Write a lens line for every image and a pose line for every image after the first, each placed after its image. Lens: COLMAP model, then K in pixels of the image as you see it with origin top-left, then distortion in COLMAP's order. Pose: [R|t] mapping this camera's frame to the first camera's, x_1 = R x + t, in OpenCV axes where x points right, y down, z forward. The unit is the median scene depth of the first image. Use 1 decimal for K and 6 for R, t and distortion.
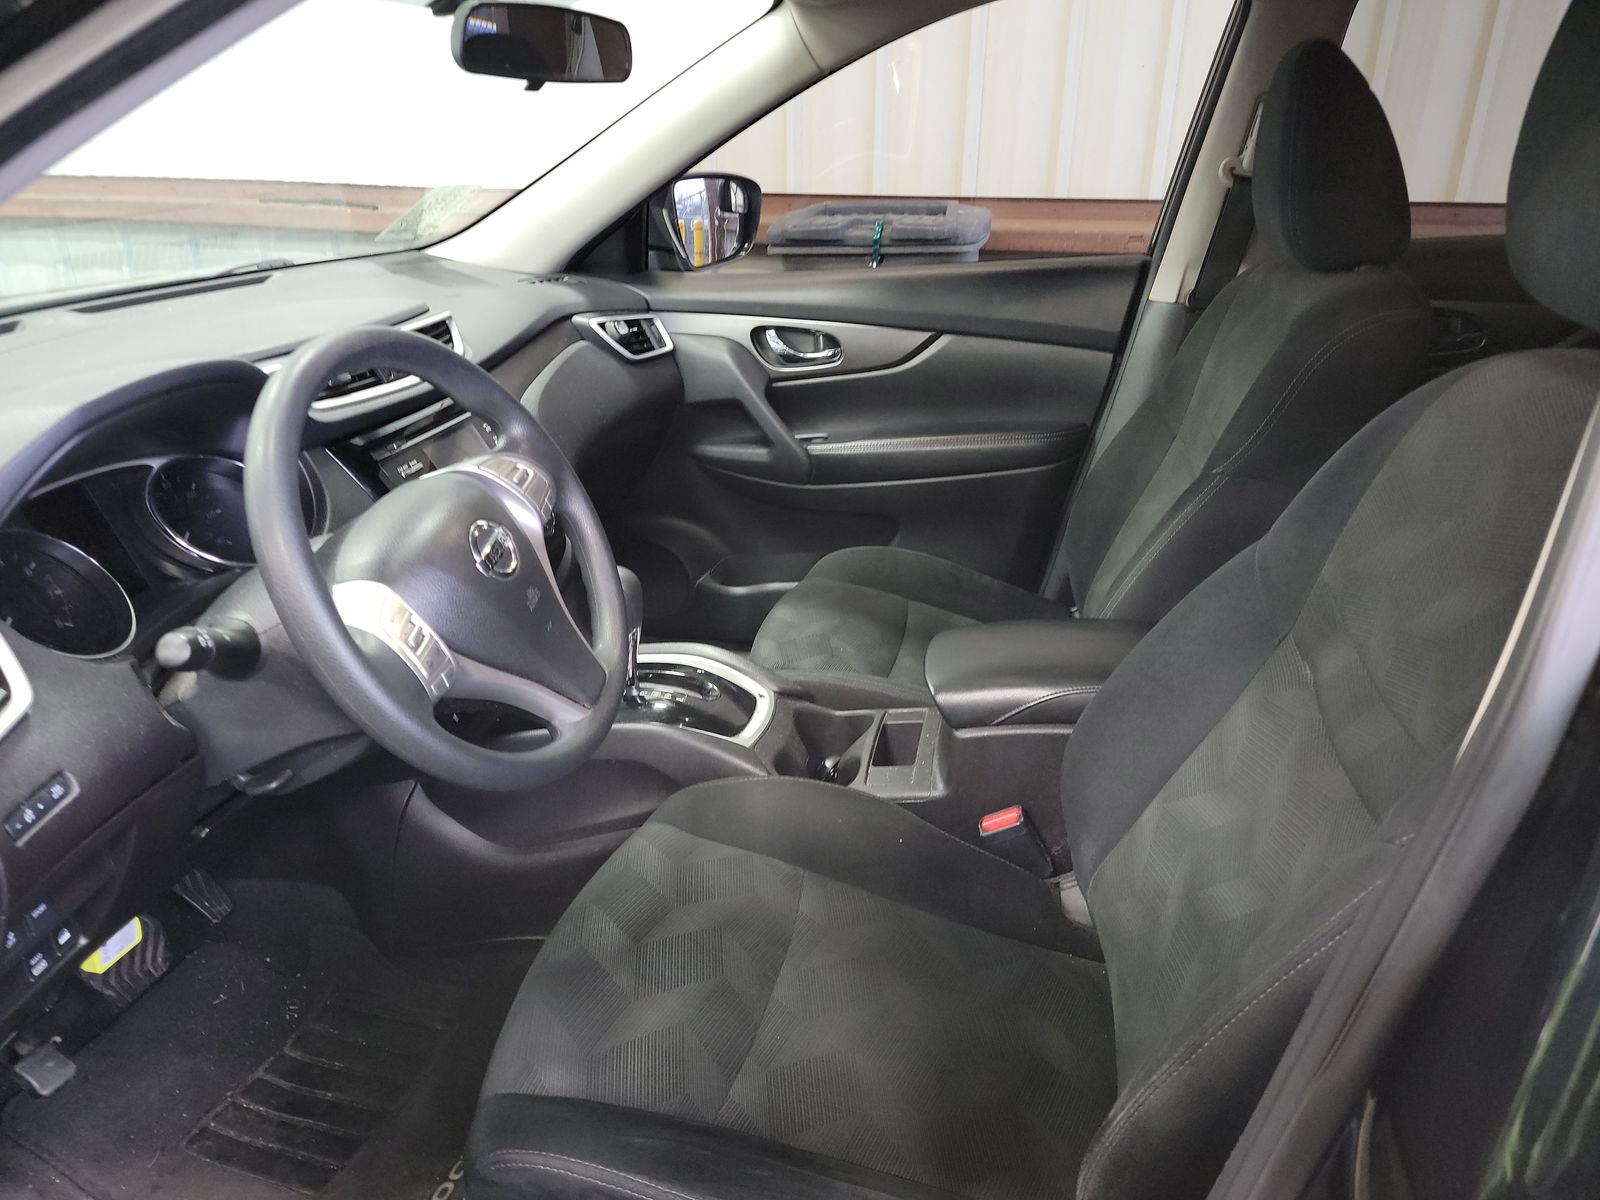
lens RADIAL K [[1129.9, 0, 800.0], [0, 1129.9, 600.0], [0, 0, 1]] dist [0.074534, -0.070457]
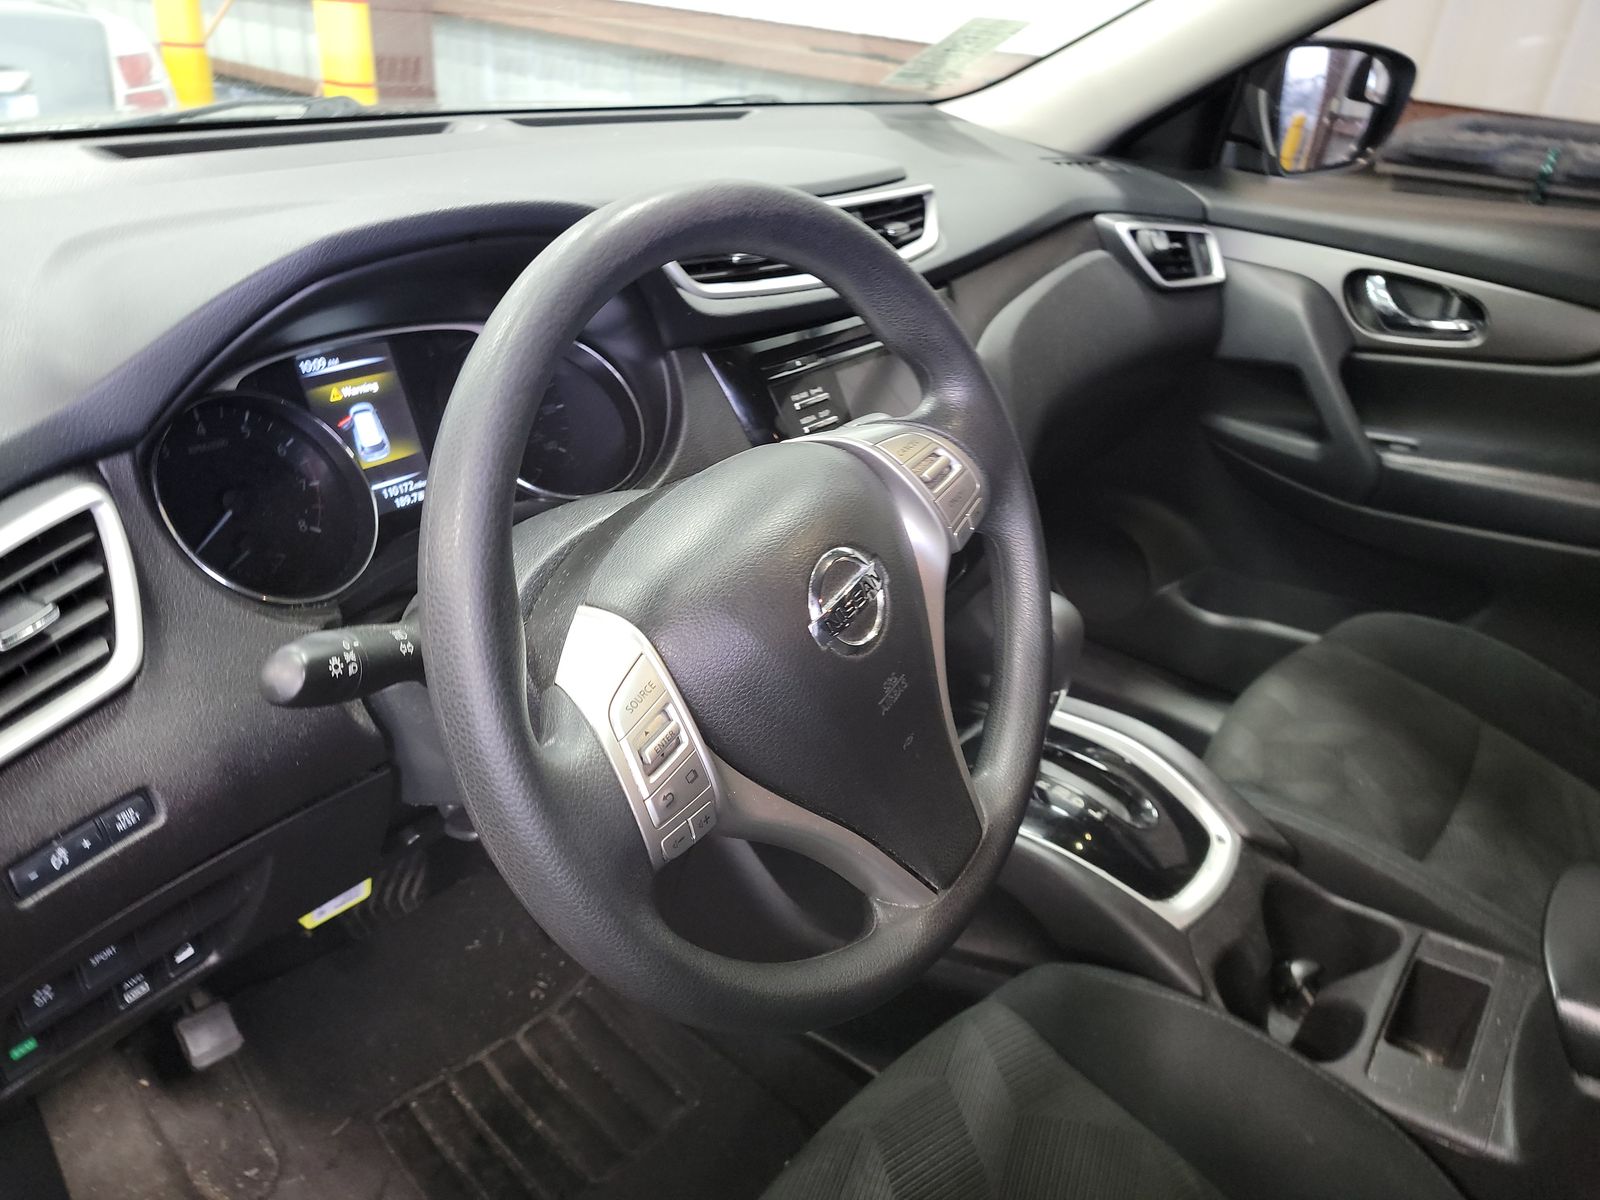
lens RADIAL K [[1135.6, 0, 769.3], [0, 1135.6, 595.4], [0, 0, 1]] dist [0.067464, -0.074908]
pose [[0.887580, 0.276421, -0.368501, -0.045563], [-0.246029, 0.960761, 0.128097, -0.054227], [0.389450, -0.023034, 0.920760, 0.221658]]
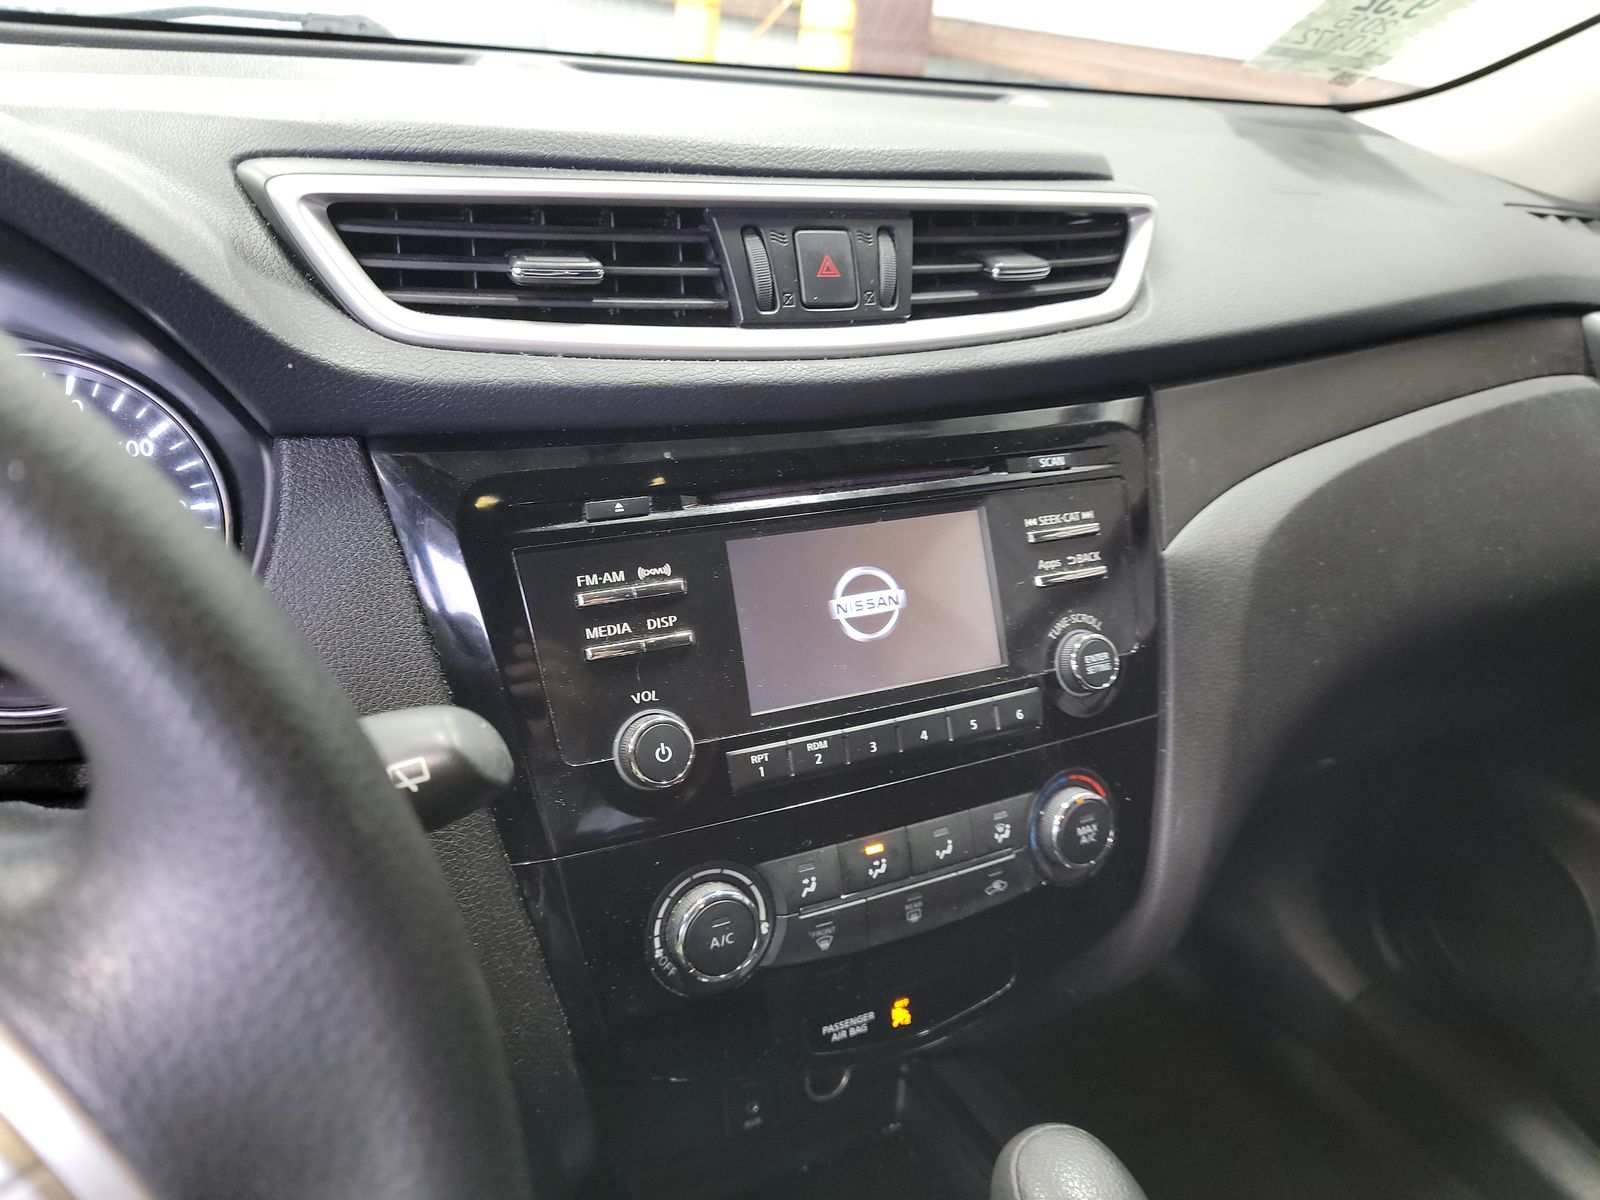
lens RADIAL K [[1135.6, 0, 769.3], [0, 1135.6, 595.4], [0, 0, 1]] dist [0.067464, -0.074908]
pose [[0.612175, 0.426110, -0.666088, -0.064704], [-0.394677, 0.894602, 0.209563, -0.131140], [0.685180, 0.134600, 0.715829, 0.527494]]
